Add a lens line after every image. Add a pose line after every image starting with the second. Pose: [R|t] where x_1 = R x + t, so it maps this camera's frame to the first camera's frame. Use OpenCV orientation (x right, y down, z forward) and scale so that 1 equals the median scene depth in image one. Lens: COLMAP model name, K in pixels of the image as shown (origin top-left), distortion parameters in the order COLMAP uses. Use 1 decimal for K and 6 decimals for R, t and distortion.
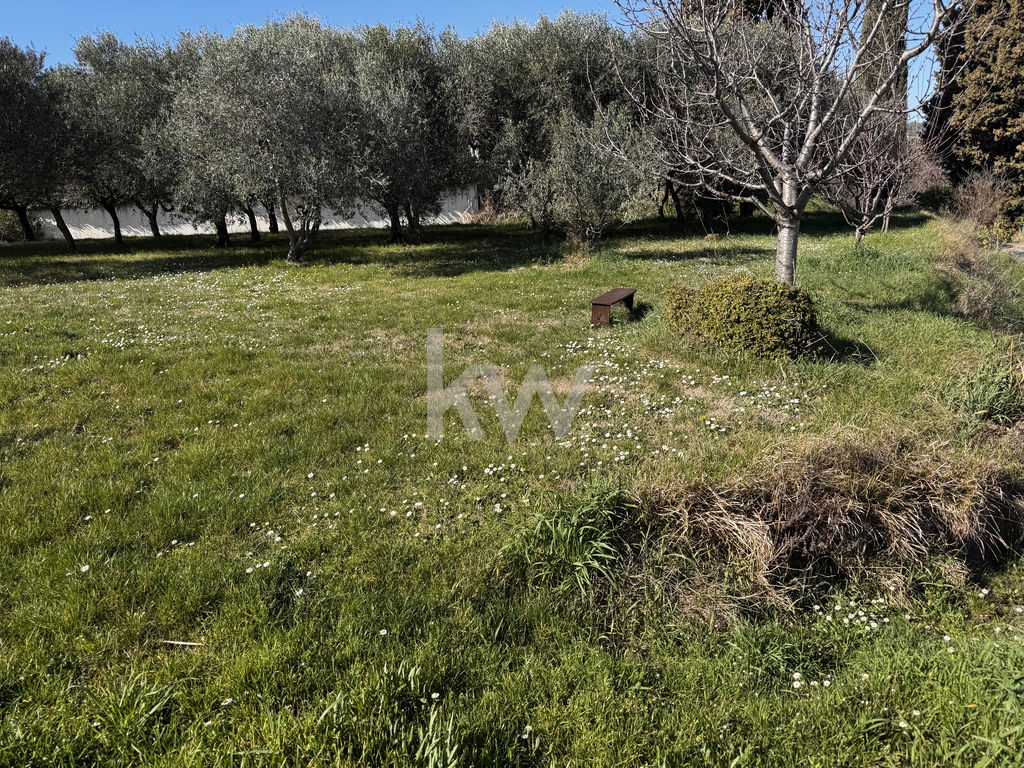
lens RADIAL K [[741.2, 0, 506.4], [0, 741.2, 391.2], [0, 0, 1]] dist [0.047517, -0.054536]
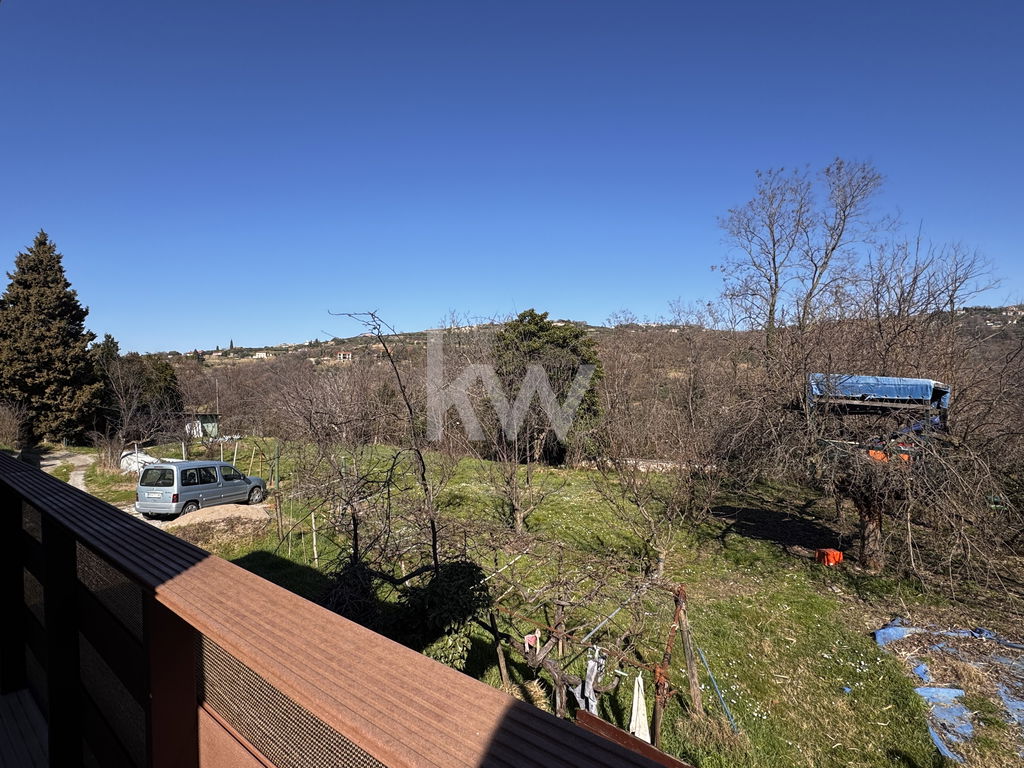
lens RADIAL K [[533.2, 0, 511.4], [0, 533.2, 382.7], [0, 0, 1]] dist [-0.001678, 0.000618]
pose [[0.389319, 0.060148, 0.919137, 0.073663], [0.230309, 0.959813, -0.160362, 0.112580], [-0.891845, 0.274118, 0.359821, -0.504200]]
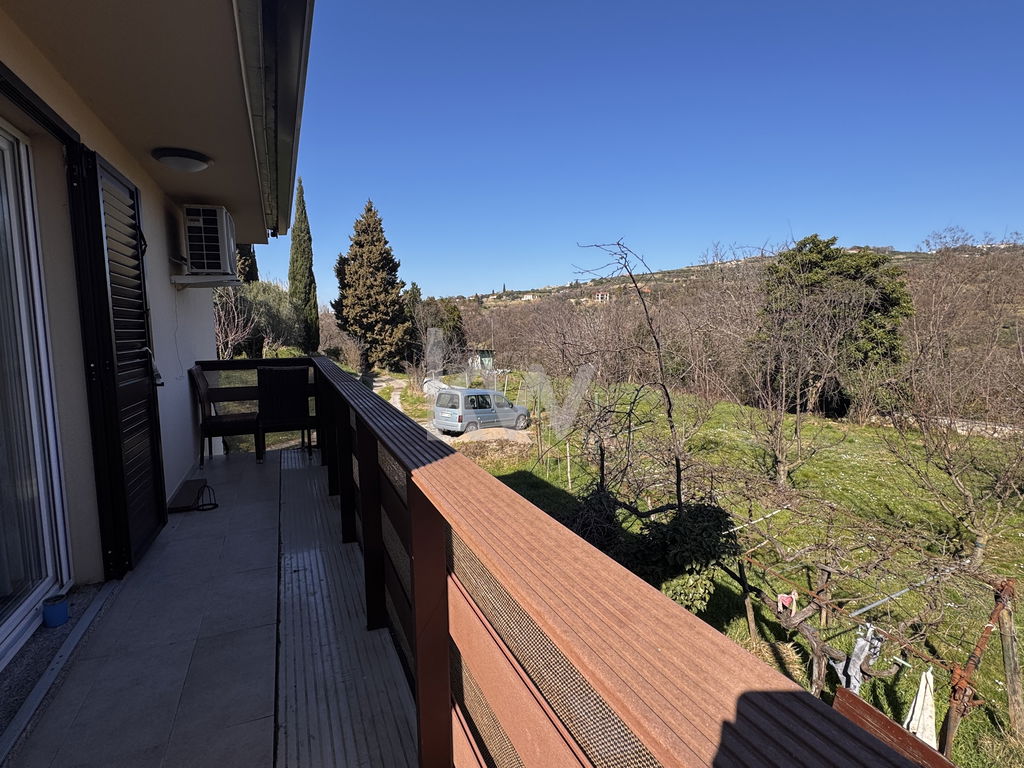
lens RADIAL K [[533.2, 0, 509.8], [0, 533.2, 383.3], [0, 0, 1]] dist [-0.001678, 0.000618]
pose [[0.765522, -0.011497, 0.643307, 0.078202], [0.130672, 0.981781, -0.137951, 0.115581], [-0.630000, 0.189667, 0.753078, -0.504820]]
